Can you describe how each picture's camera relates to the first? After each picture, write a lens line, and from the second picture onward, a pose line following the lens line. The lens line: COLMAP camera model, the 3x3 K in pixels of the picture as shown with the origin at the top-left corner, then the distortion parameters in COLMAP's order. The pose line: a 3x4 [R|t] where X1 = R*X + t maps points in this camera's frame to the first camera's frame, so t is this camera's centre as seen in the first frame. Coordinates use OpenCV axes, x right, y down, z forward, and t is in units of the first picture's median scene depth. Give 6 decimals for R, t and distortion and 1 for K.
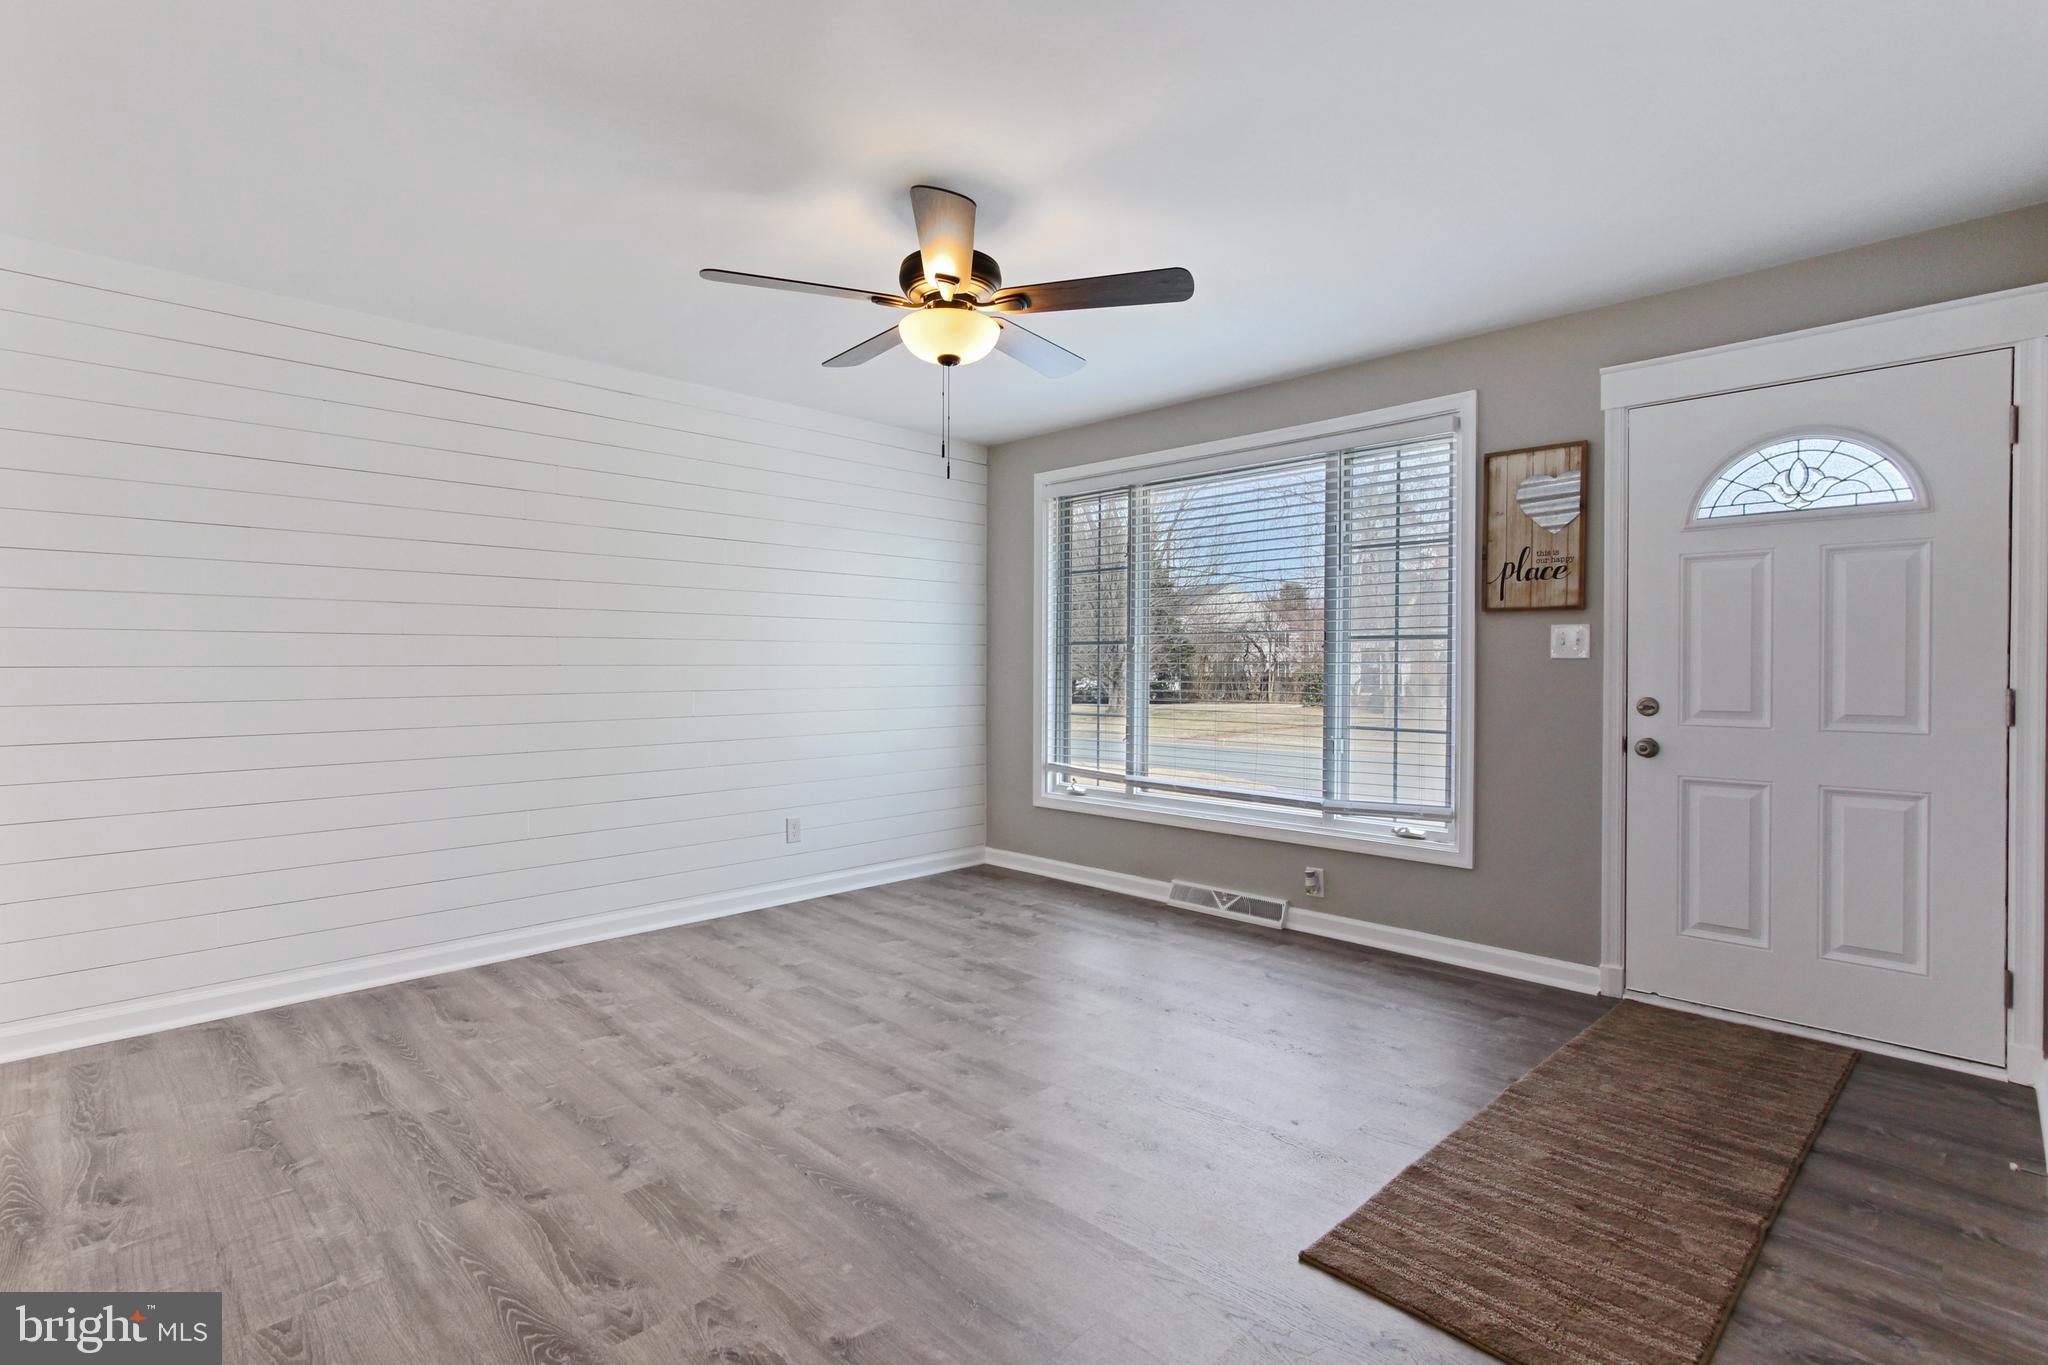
lens RADIAL K [[970.5, 0, 988.5], [0, 970.5, 695.4], [0, 0, 1]] dist [-0.003018, 0.004649]
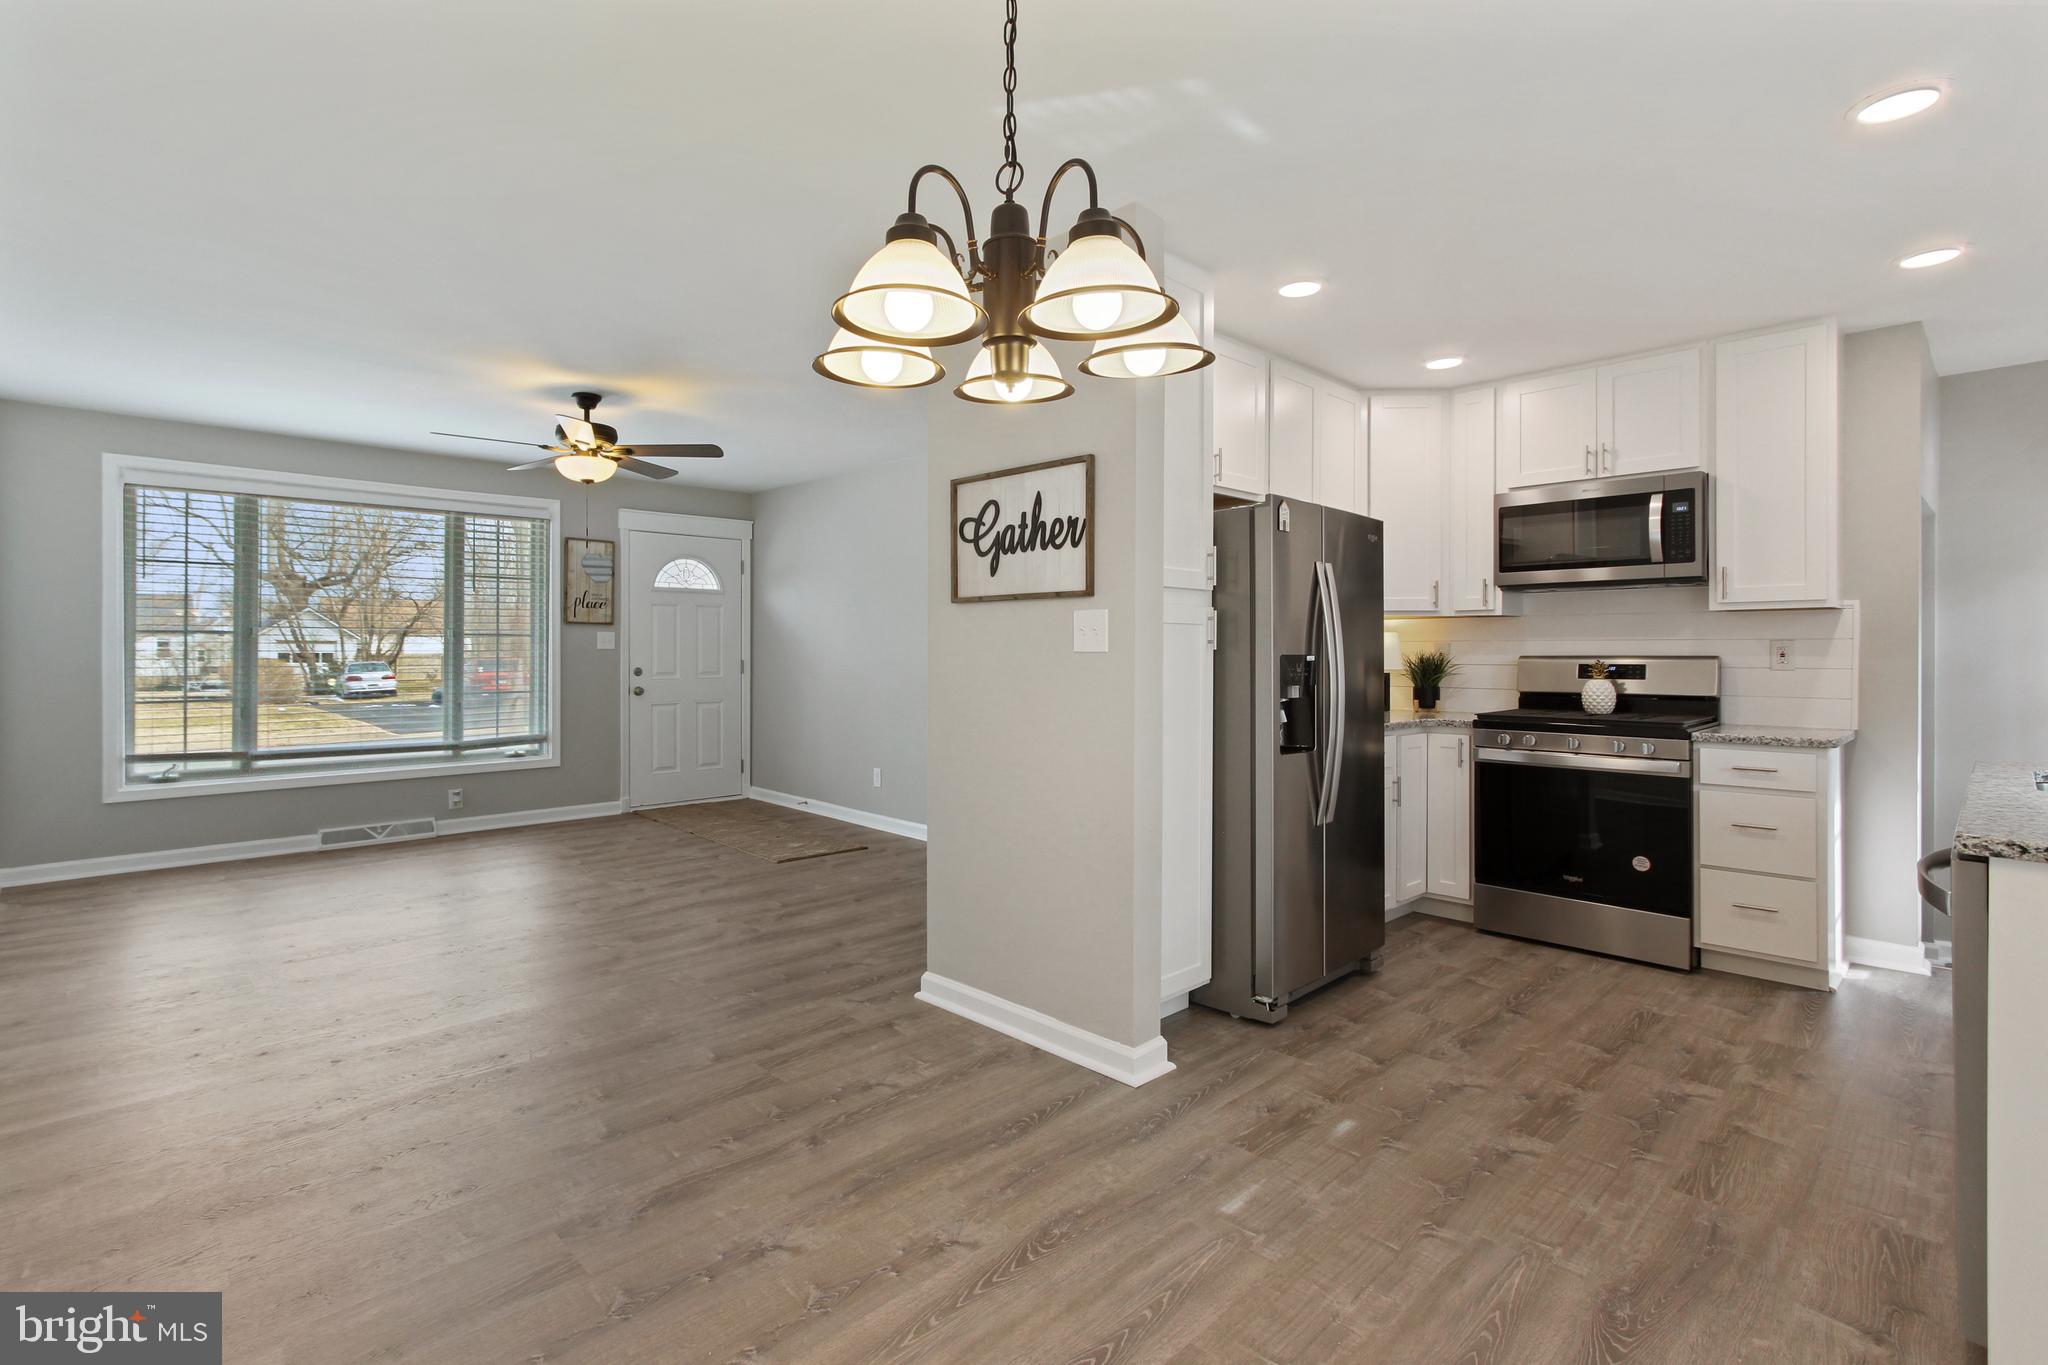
lens RADIAL K [[959.0, 0, 981.4], [0, 959.0, 651.1], [0, 0, 1]] dist [-0.000008, -0.000425]
pose [[0.035857, -0.002375, 0.999354, -1.496457], [0.031860, 0.999492, 0.001233, -0.013412], [-0.998849, 0.031795, 0.035915, 0.182651]]
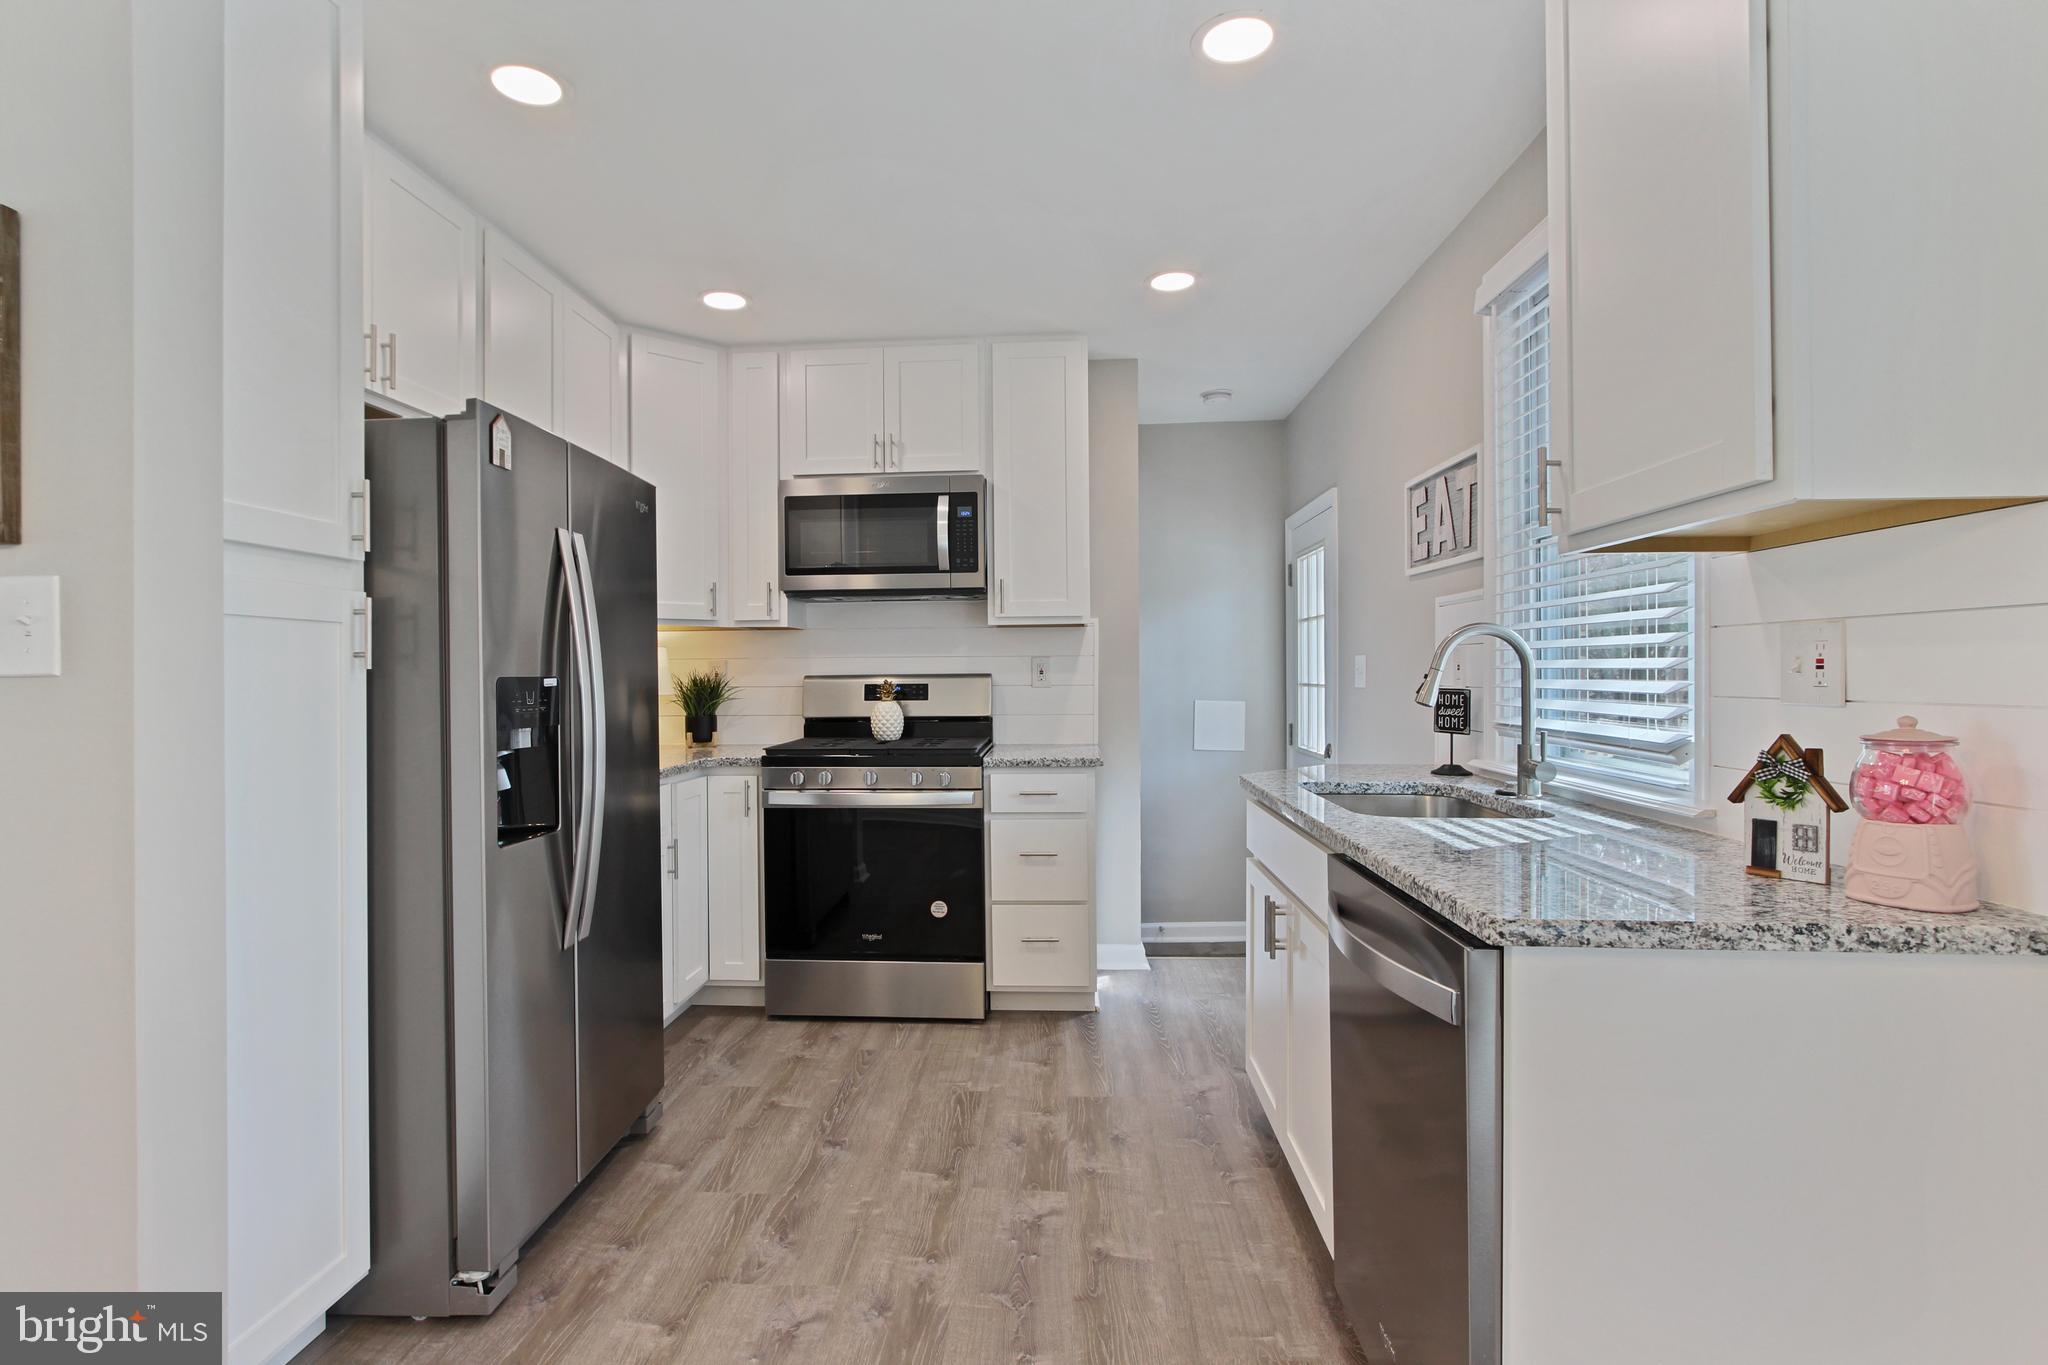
lens RADIAL K [[994.5, 0, 988.9], [0, 994.5, 672.5], [0, 0, 1]] dist [-0.009893, 0.002825]
pose [[-0.650250, 0.001462, 0.759719, -1.156924], [0.031435, 0.999194, 0.024982, -0.007365], [-0.759070, 0.040126, -0.649771, 0.077411]]
